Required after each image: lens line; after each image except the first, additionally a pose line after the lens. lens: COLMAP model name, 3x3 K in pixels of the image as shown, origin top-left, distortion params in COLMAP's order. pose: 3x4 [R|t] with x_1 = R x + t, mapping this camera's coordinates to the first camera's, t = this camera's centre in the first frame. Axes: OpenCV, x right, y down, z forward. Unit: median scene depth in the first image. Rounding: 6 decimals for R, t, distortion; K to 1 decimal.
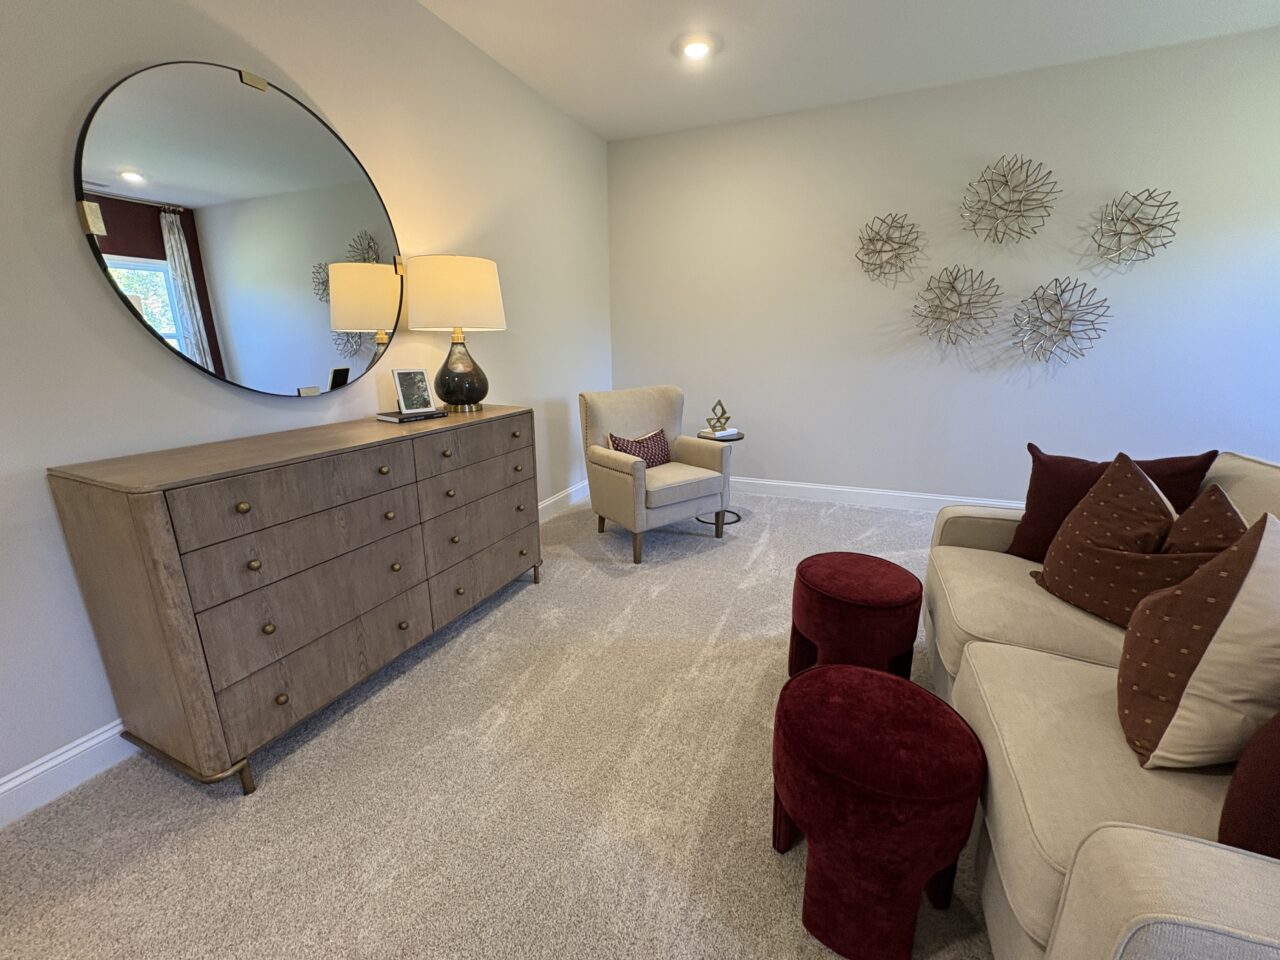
lens RADIAL K [[510.9, 0, 638.6], [0, 510.9, 477.1], [0, 0, 1]] dist [0.001341, 0.000460]
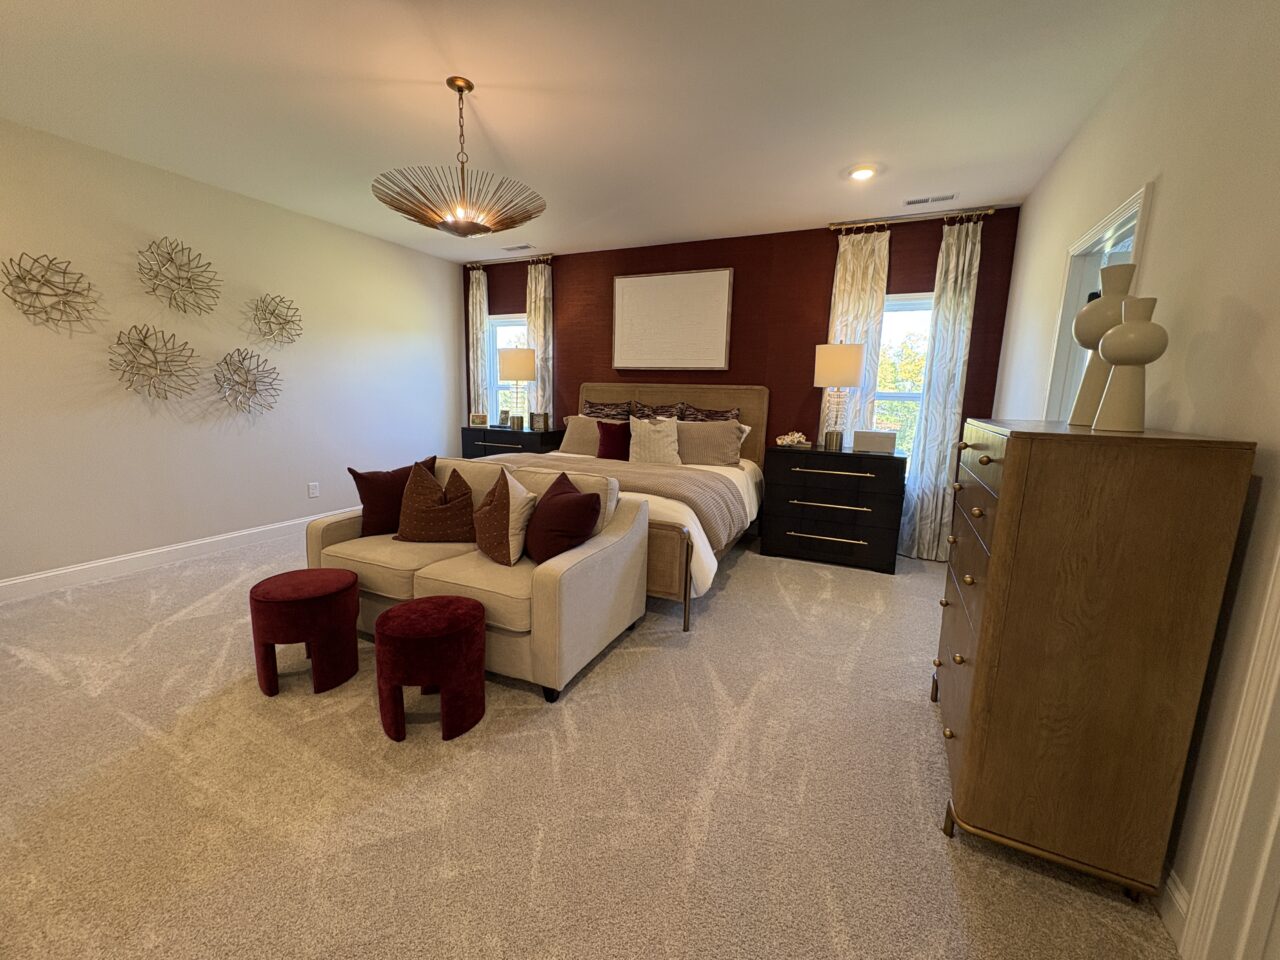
lens RADIAL K [[510.9, 0, 638.6], [0, 510.9, 477.1], [0, 0, 1]] dist [0.001341, 0.000460]
pose [[0.043515, -0.150601, 0.987637, -0.423809], [0.229241, 0.963701, 0.136851, -0.027650], [-0.972396, 0.220452, 0.076460, 0.010251]]
